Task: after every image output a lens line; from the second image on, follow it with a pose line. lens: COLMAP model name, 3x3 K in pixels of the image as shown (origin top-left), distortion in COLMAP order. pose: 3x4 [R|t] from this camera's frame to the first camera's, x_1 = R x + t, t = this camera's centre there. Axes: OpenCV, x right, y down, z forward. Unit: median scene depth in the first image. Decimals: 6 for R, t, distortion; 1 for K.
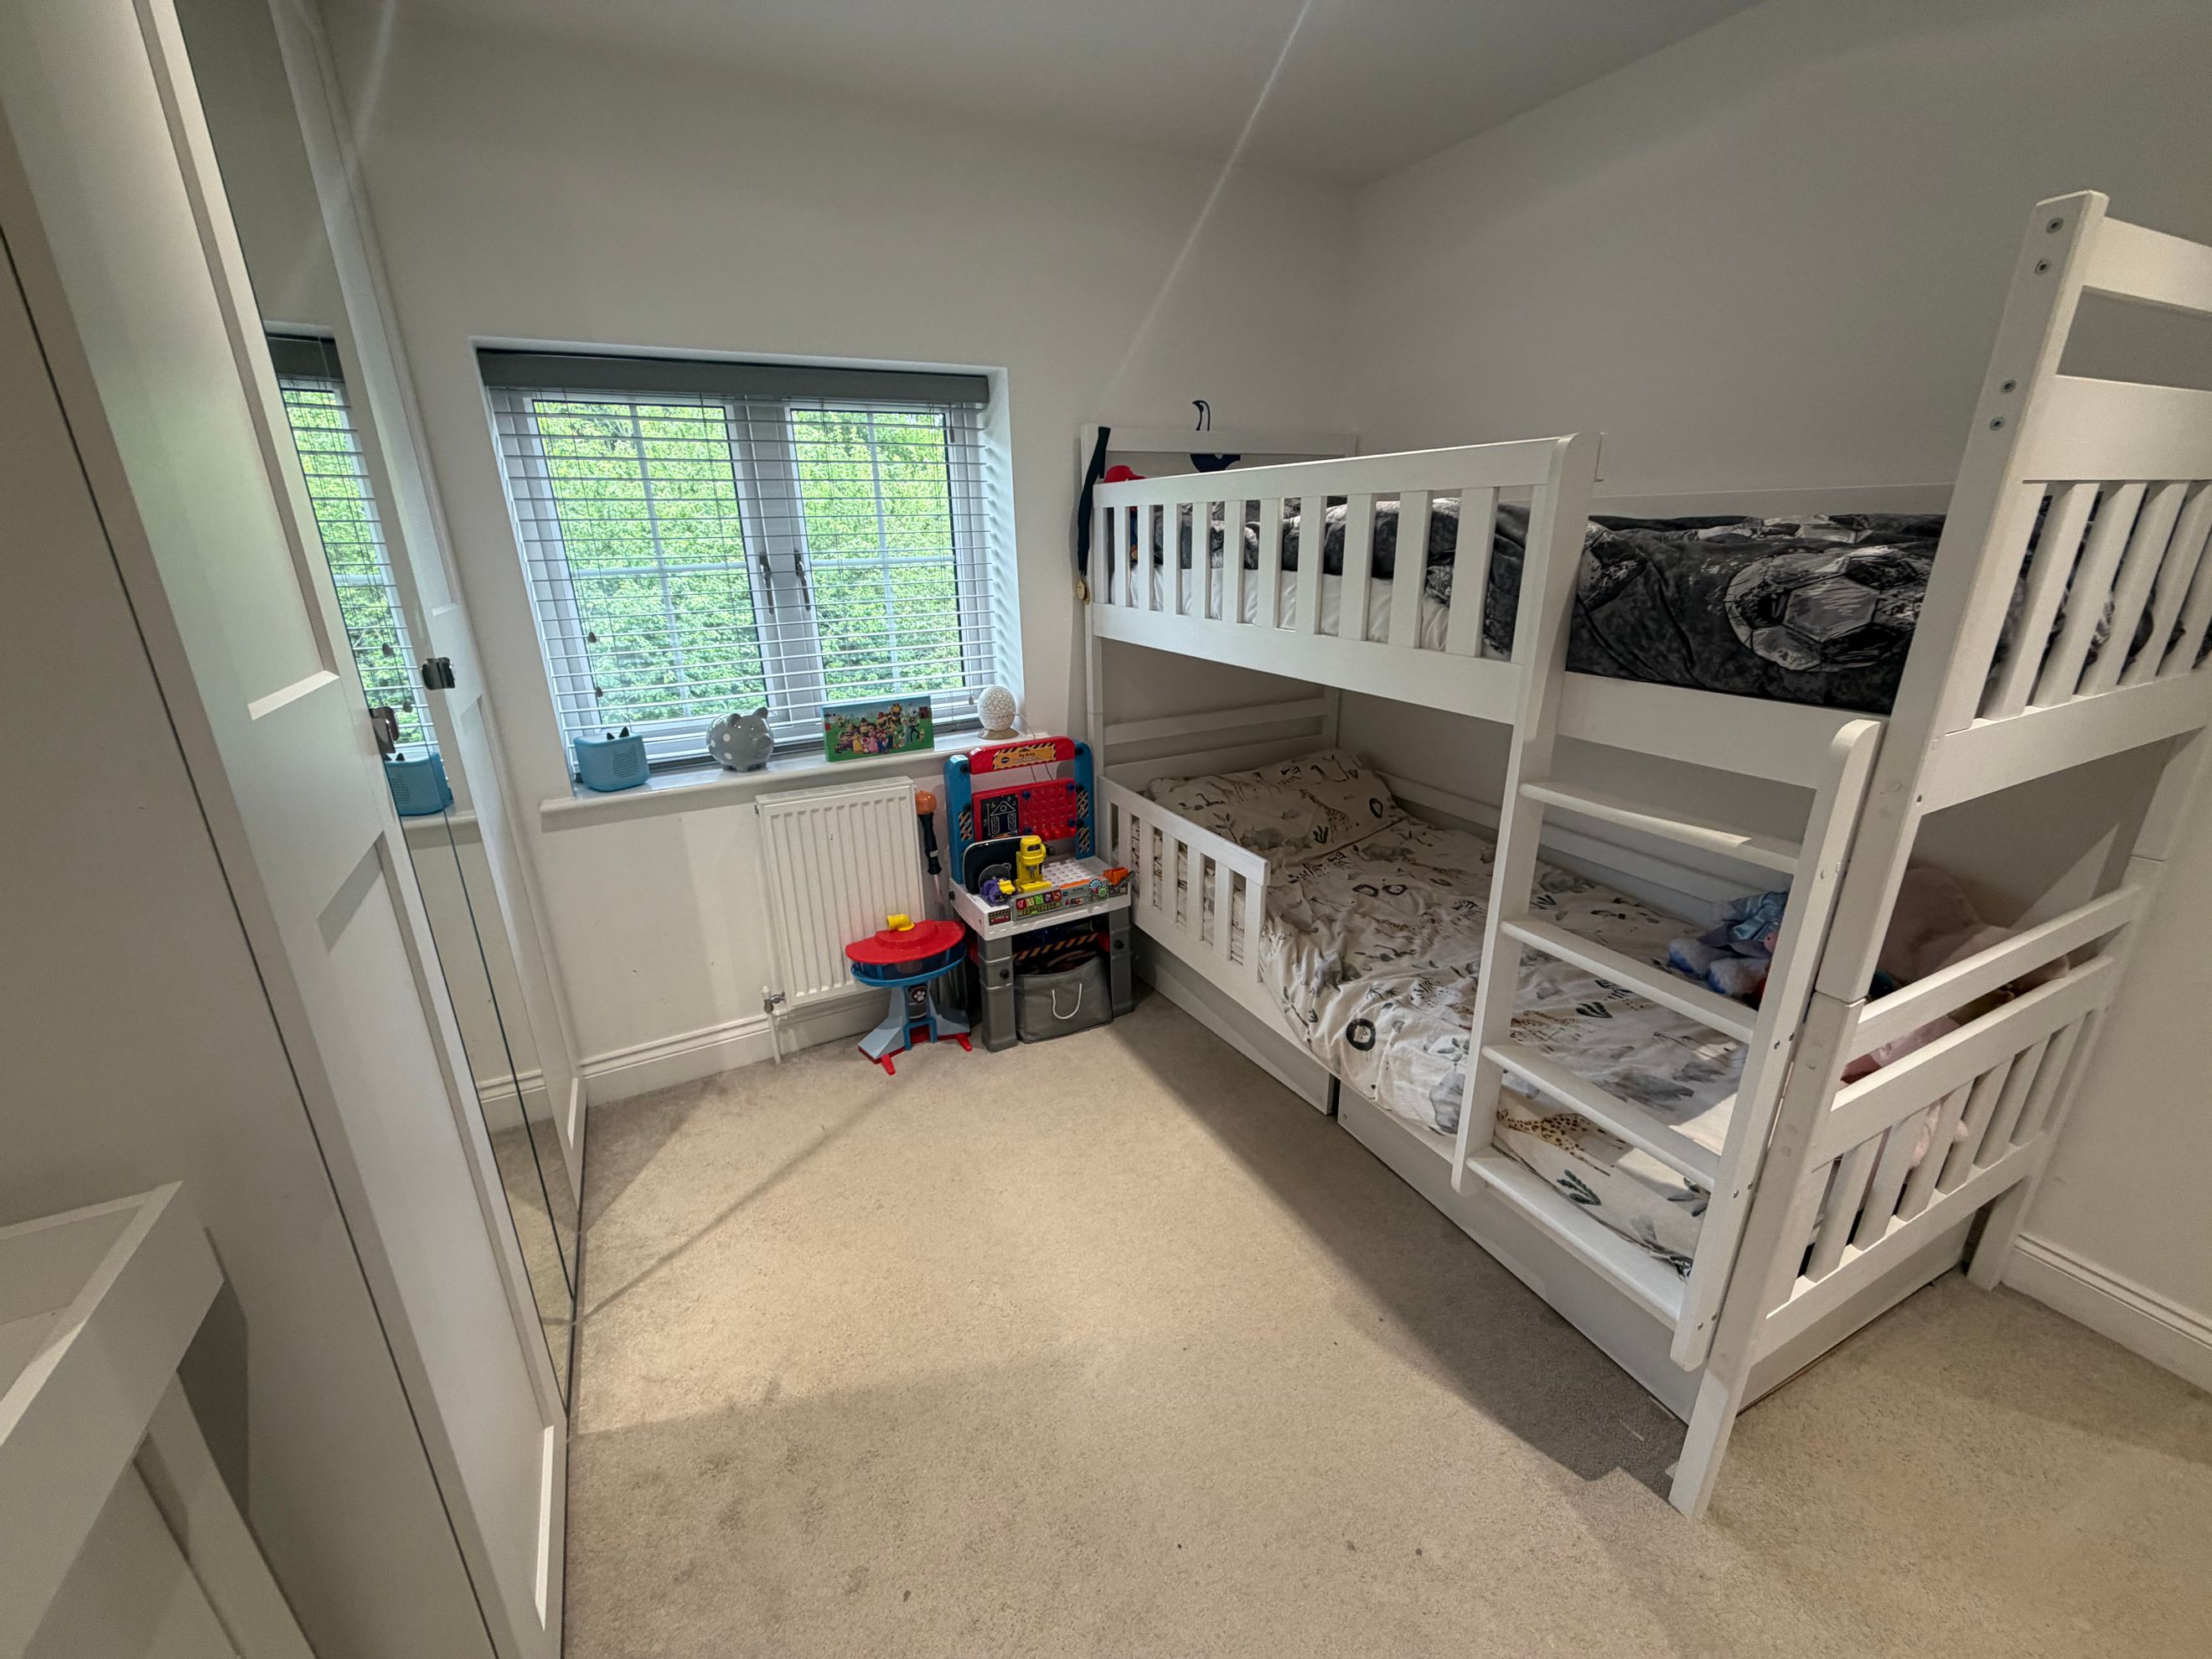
lens RADIAL K [[883.9, 0, 1103.5], [0, 883.9, 830.2], [0, 0, 1]] dist [0.003997, -0.000355]
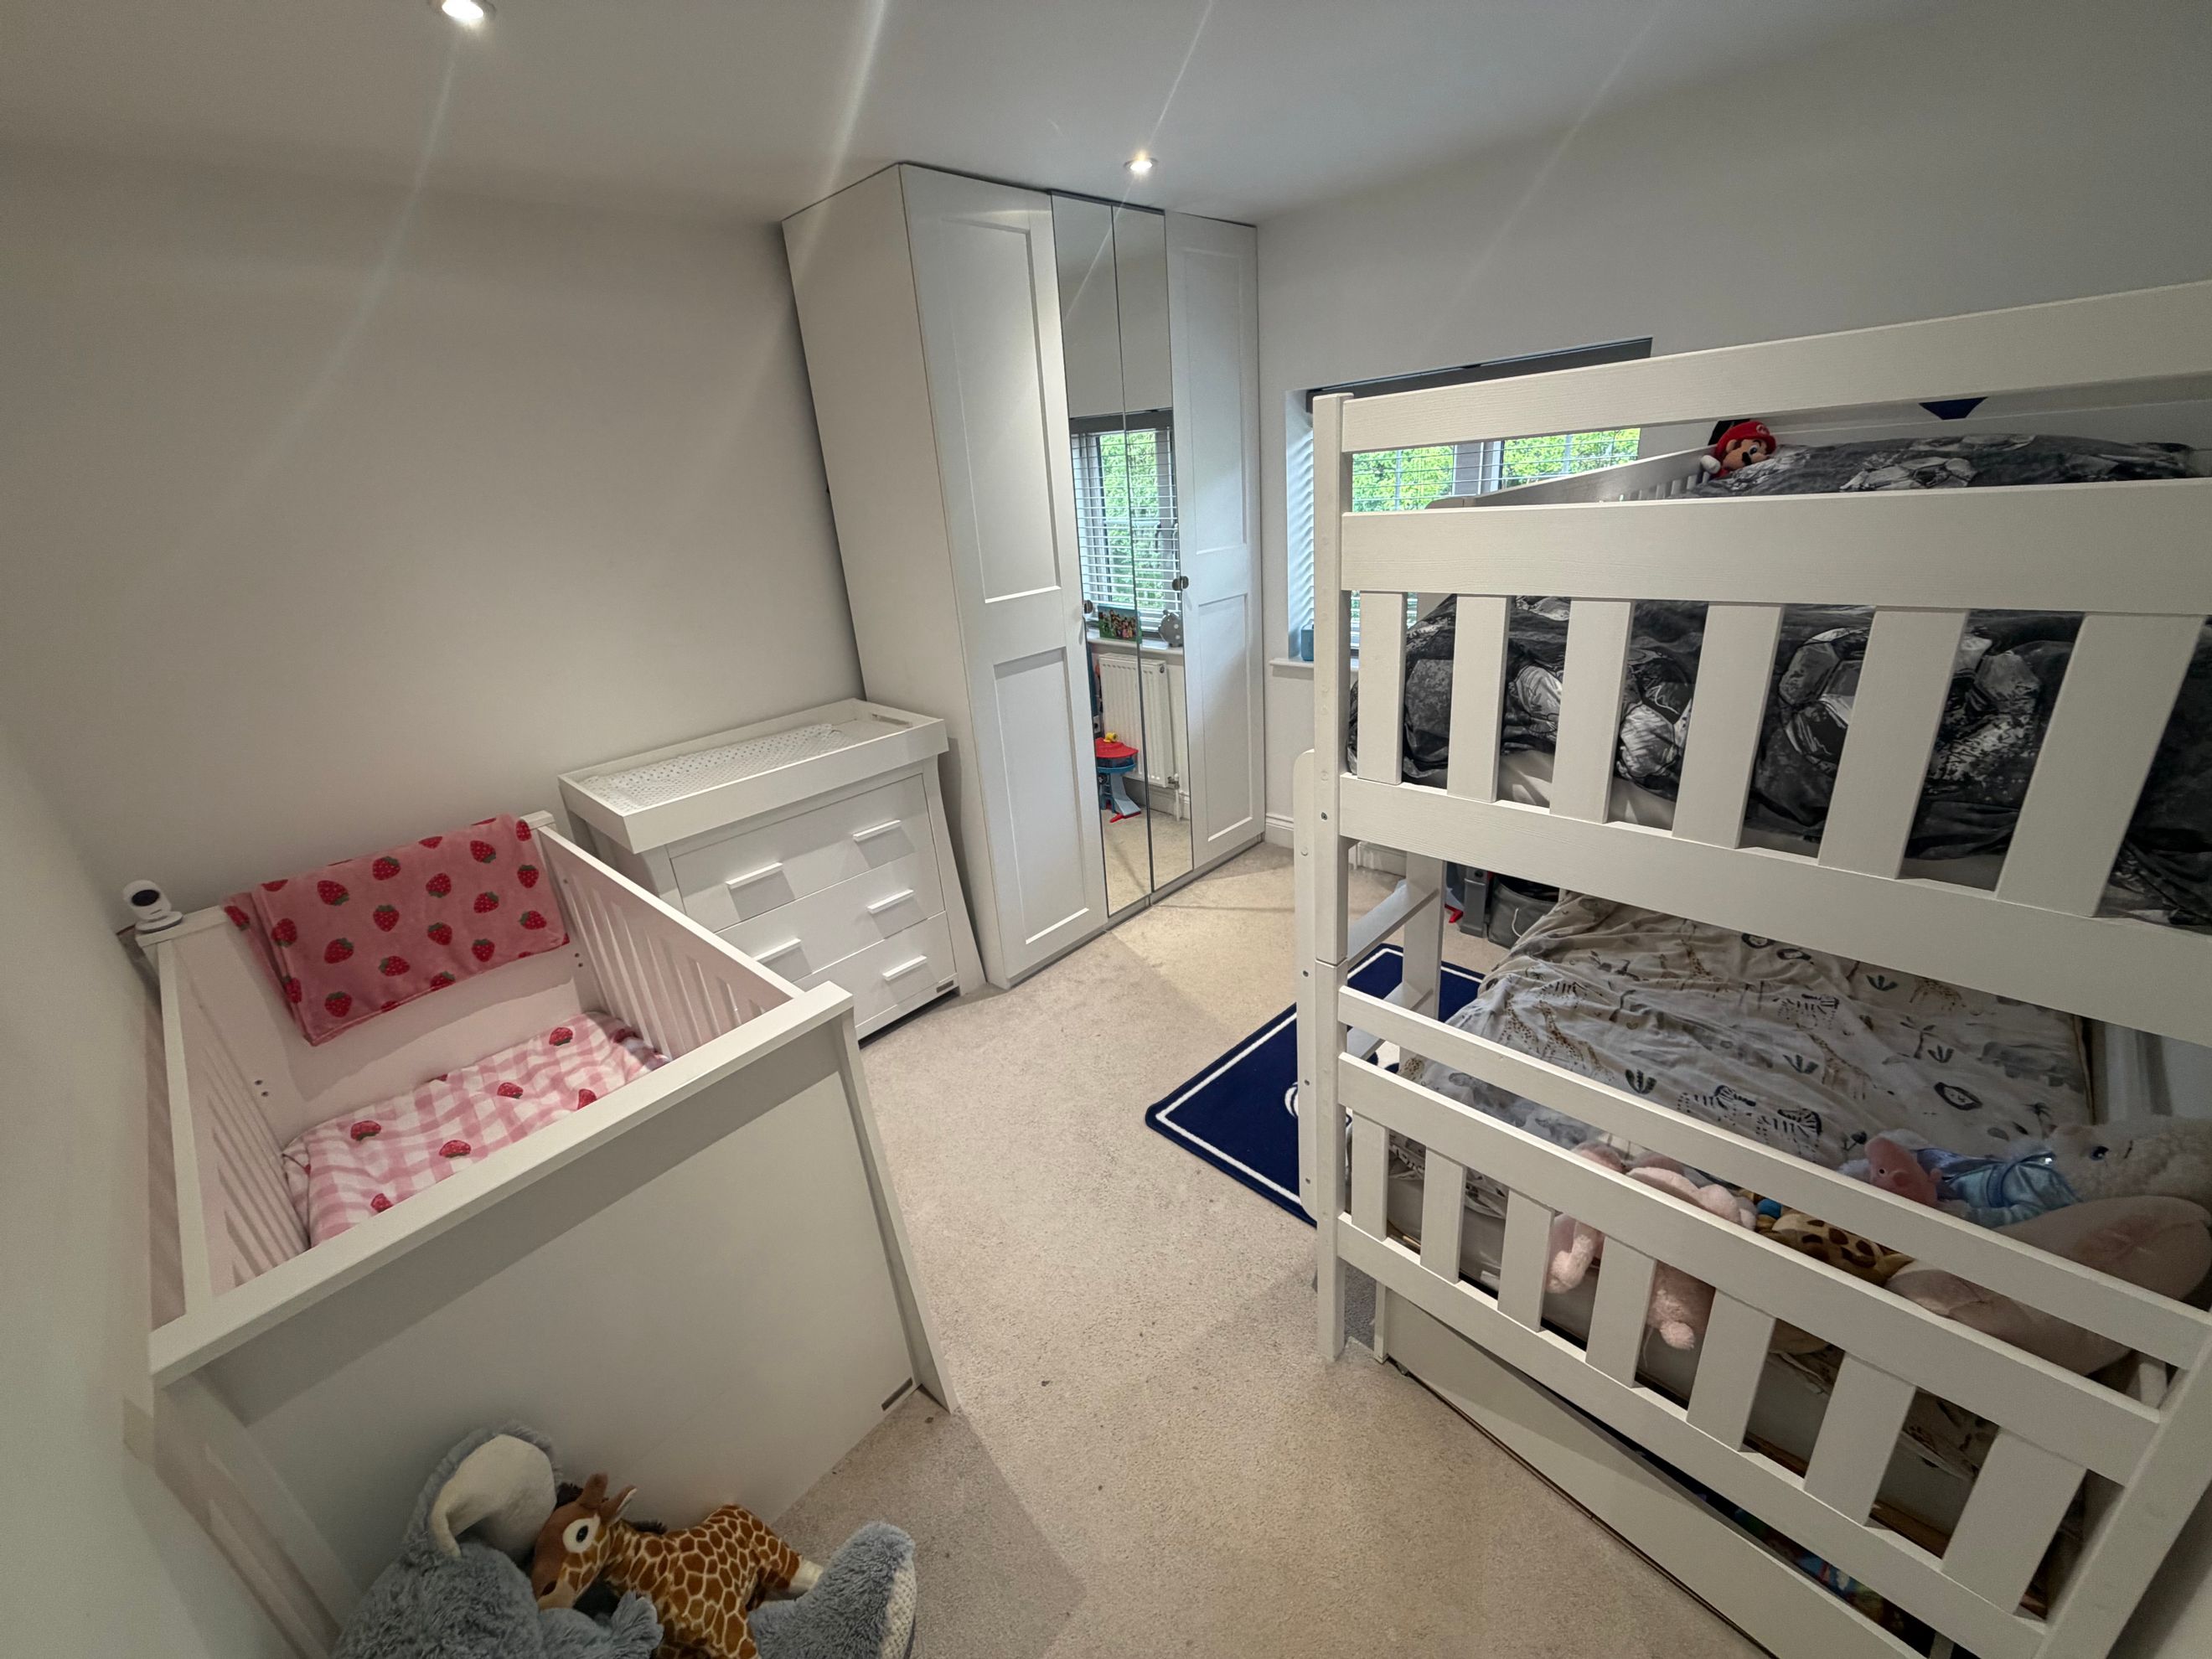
lens RADIAL K [[883.9, 0, 1105.8], [0, 883.9, 831.3], [0, 0, 1]] dist [0.003997, -0.000355]
pose [[0.312178, 0.358386, -0.879832, 0.774064], [-0.234957, 0.926471, 0.294017, -0.127025], [0.920511, 0.114938, 0.373429, 0.073237]]
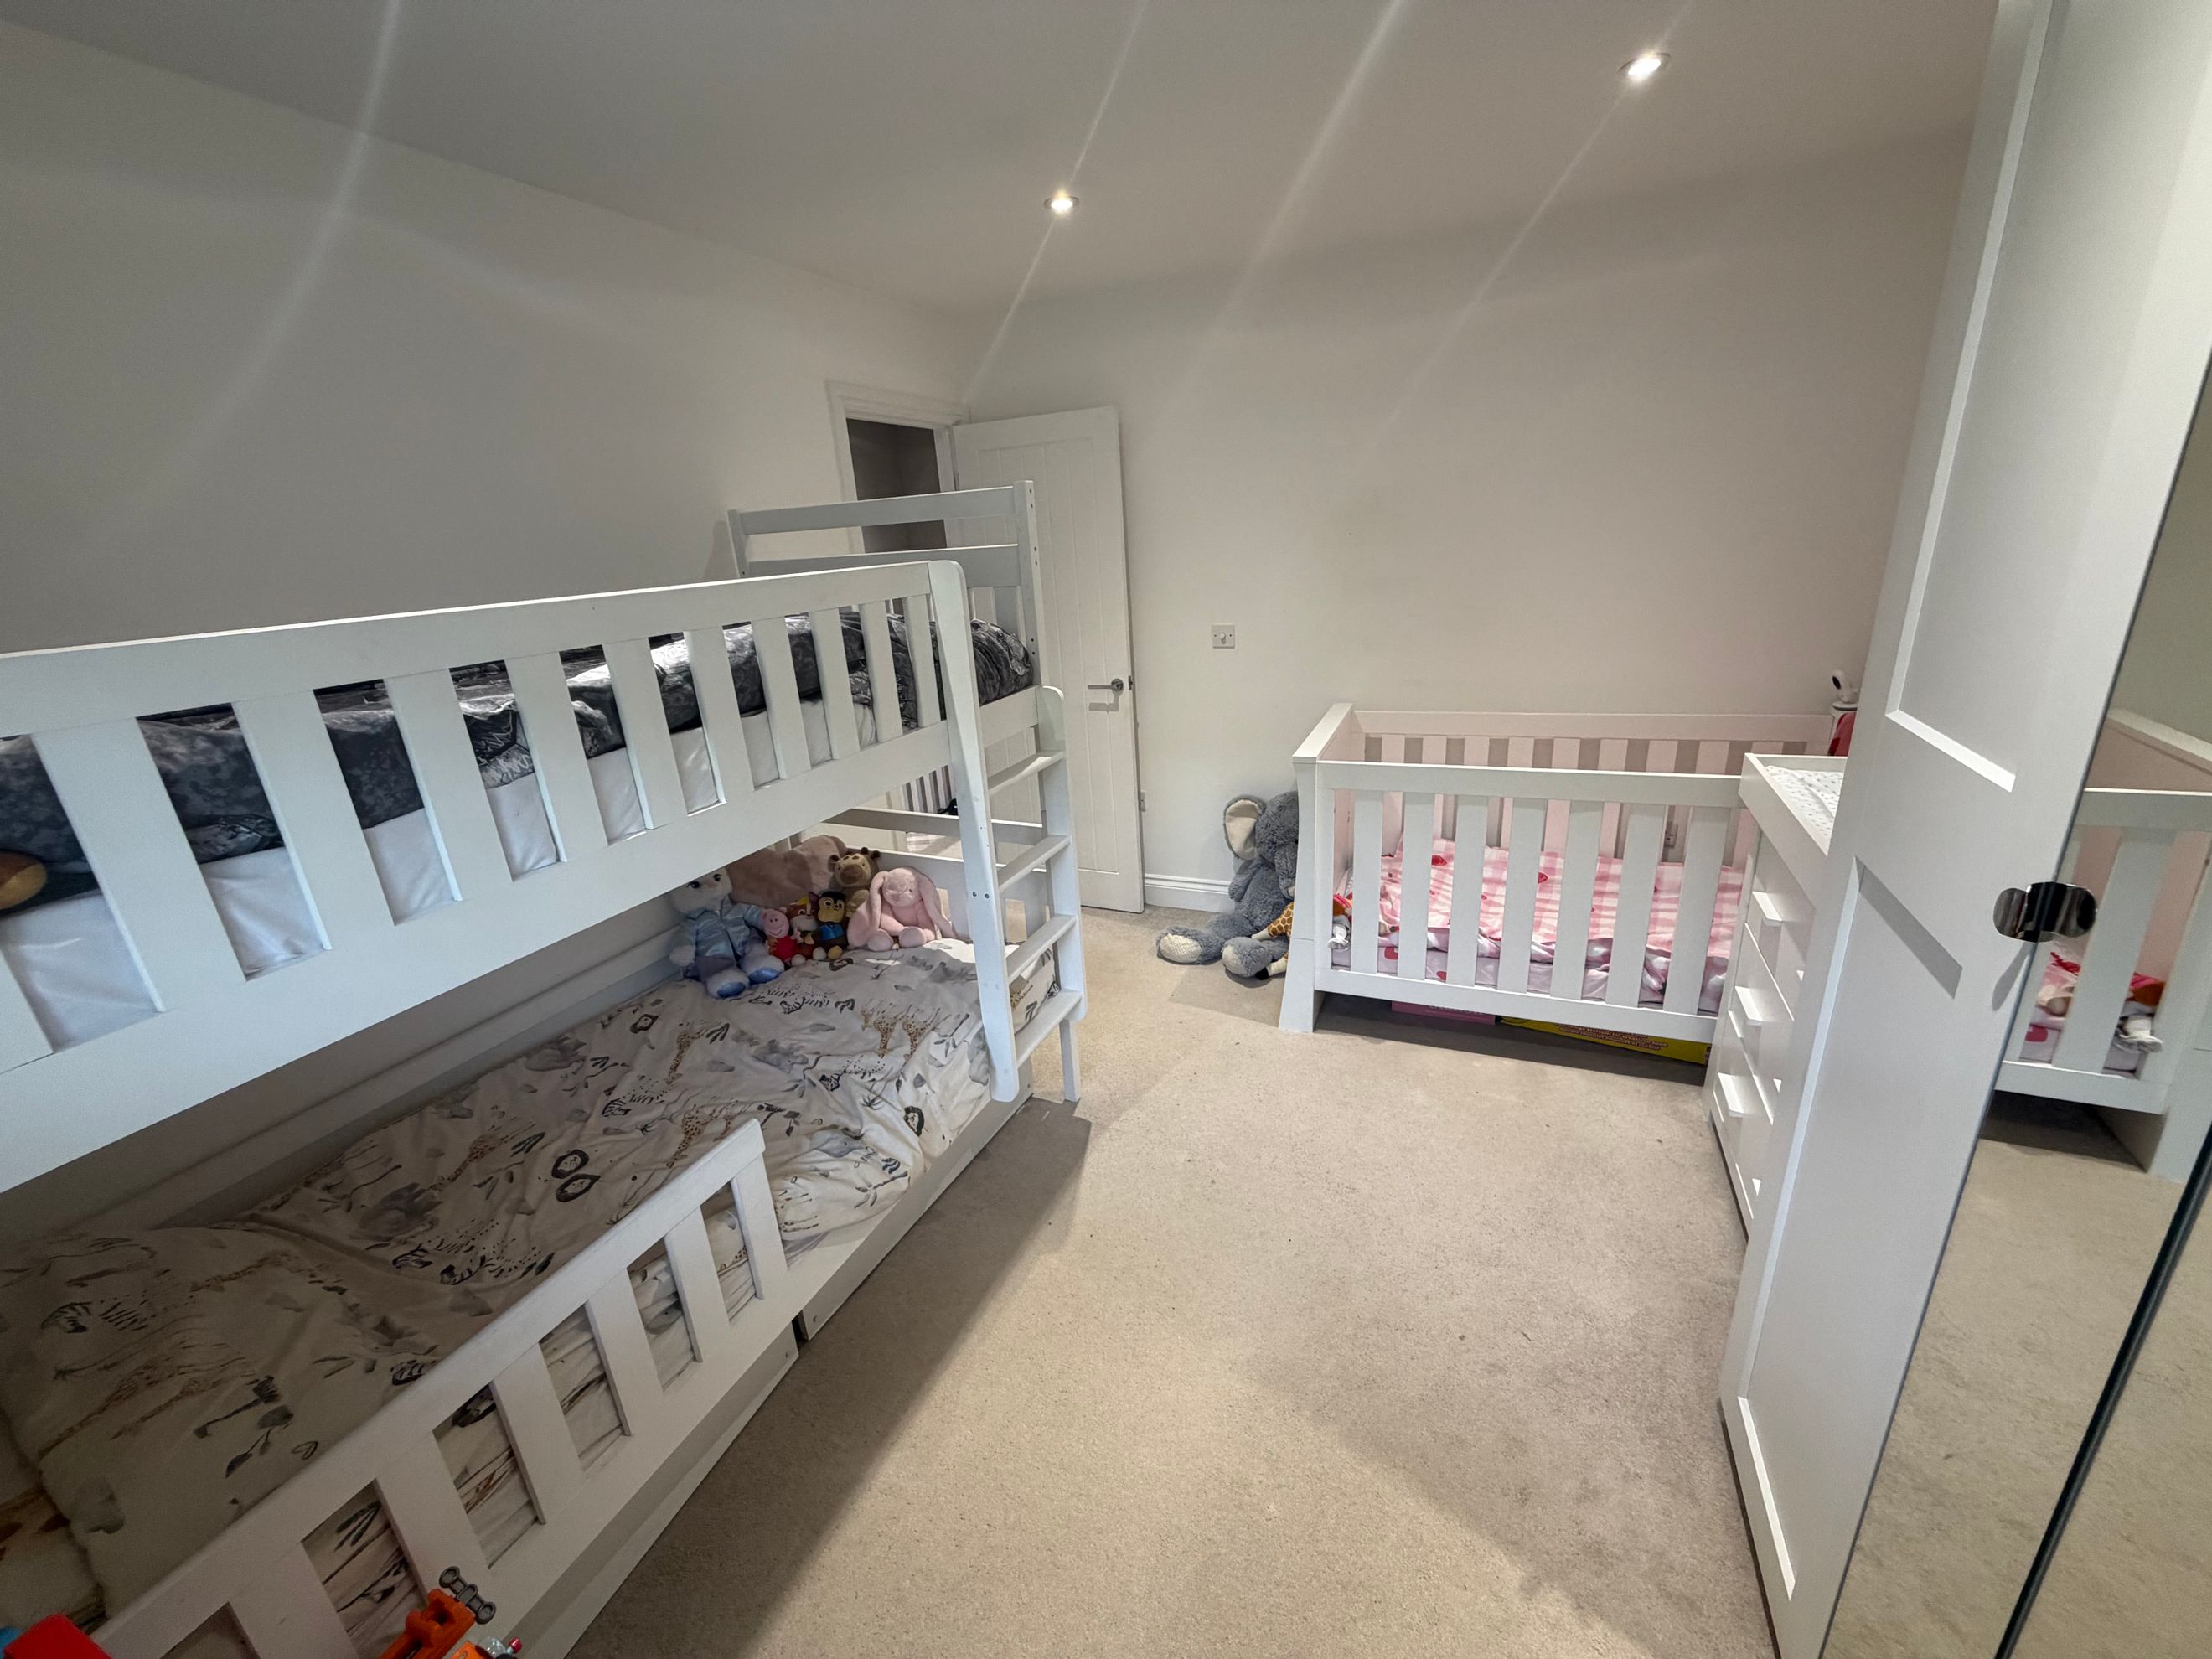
lens RADIAL K [[883.9, 0, 1103.2], [0, 883.9, 822.9], [0, 0, 1]] dist [0.003997, -0.000355]
pose [[-0.615711, -0.189543, 0.764835, -0.401506], [0.331054, 0.818593, 0.469372, -0.330476], [-0.715055, 0.542199, -0.441268, 0.805501]]
